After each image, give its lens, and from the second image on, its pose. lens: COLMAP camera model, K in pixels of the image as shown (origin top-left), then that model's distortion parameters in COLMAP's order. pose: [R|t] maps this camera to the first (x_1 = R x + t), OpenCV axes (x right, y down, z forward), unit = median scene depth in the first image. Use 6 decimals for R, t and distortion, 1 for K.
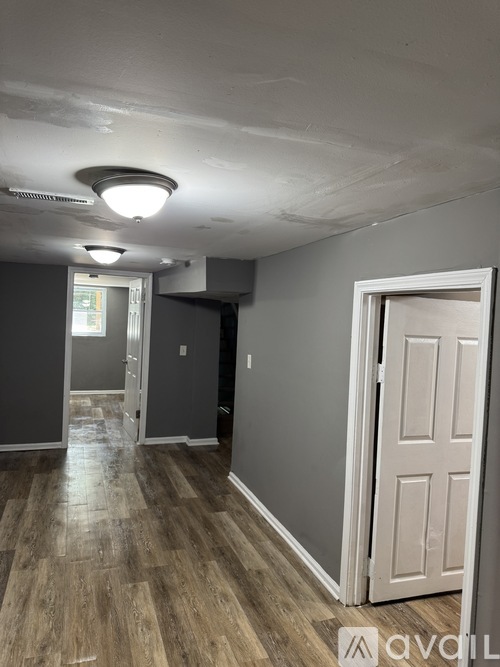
lens RADIAL K [[492.5, 0, 249.5], [0, 492.5, 333.9], [0, 0, 1]] dist [0.003816, -0.001811]
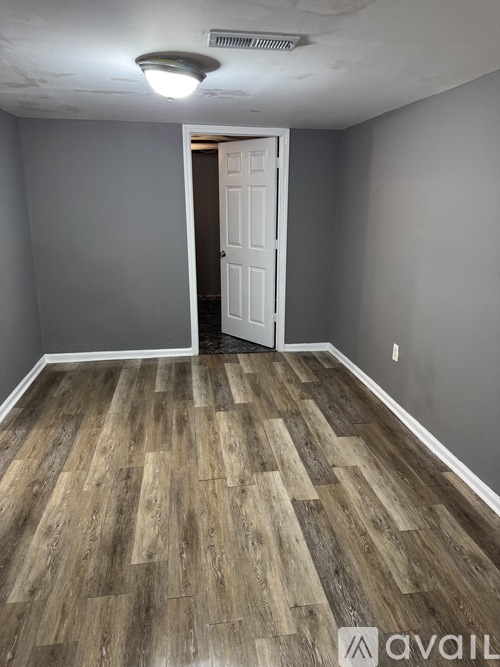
lens RADIAL K [[492.5, 0, 250.9], [0, 492.5, 333.7], [0, 0, 1]] dist [0.003816, -0.001811]
pose [[-0.979814, -0.102863, 0.171417, -0.512019], [-0.045555, 0.949790, 0.309554, -0.051696], [-0.194652, 0.295496, -0.935304, 1.688868]]
